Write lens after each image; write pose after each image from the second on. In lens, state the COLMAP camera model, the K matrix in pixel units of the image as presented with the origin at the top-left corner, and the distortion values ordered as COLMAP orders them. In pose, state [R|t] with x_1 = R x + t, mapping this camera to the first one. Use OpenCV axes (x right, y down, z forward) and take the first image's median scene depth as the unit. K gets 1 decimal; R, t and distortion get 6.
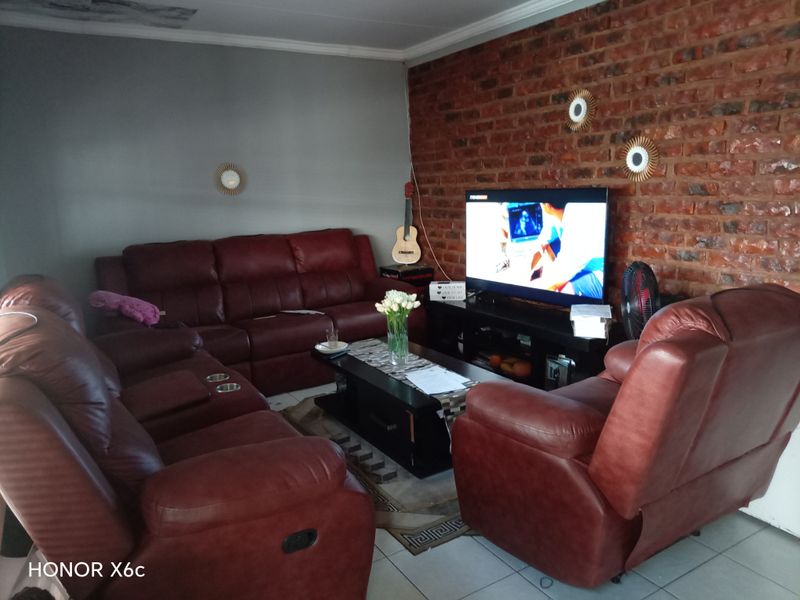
lens RADIAL K [[596.8, 0, 398.6], [0, 596.8, 298.7], [0, 0, 1]] dist [0.026072, -0.049522]
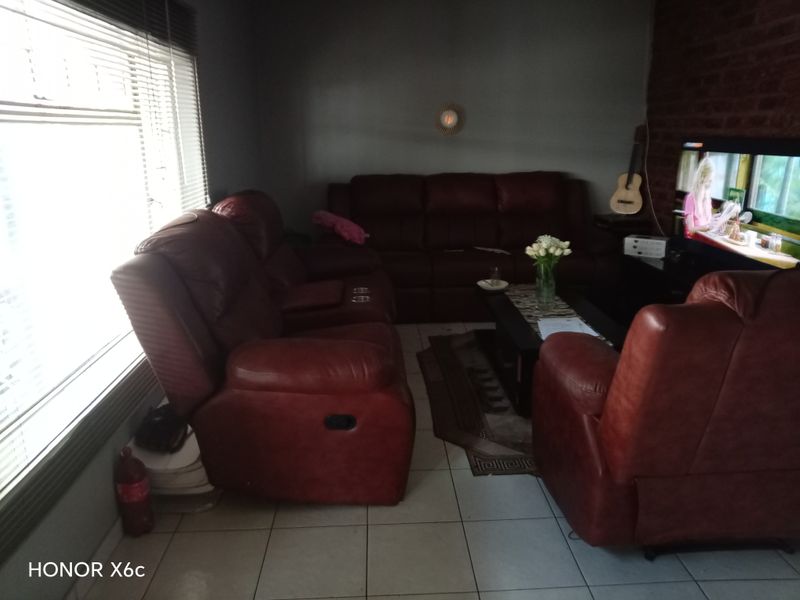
lens RADIAL K [[596.8, 0, 402.0], [0, 596.8, 300.5], [0, 0, 1]] dist [0.026072, -0.049522]
pose [[0.877297, 0.158876, -0.452889, 0.217190], [-0.114787, 0.985692, 0.123431, -0.002009], [0.466019, -0.056300, 0.882982, 0.000110]]
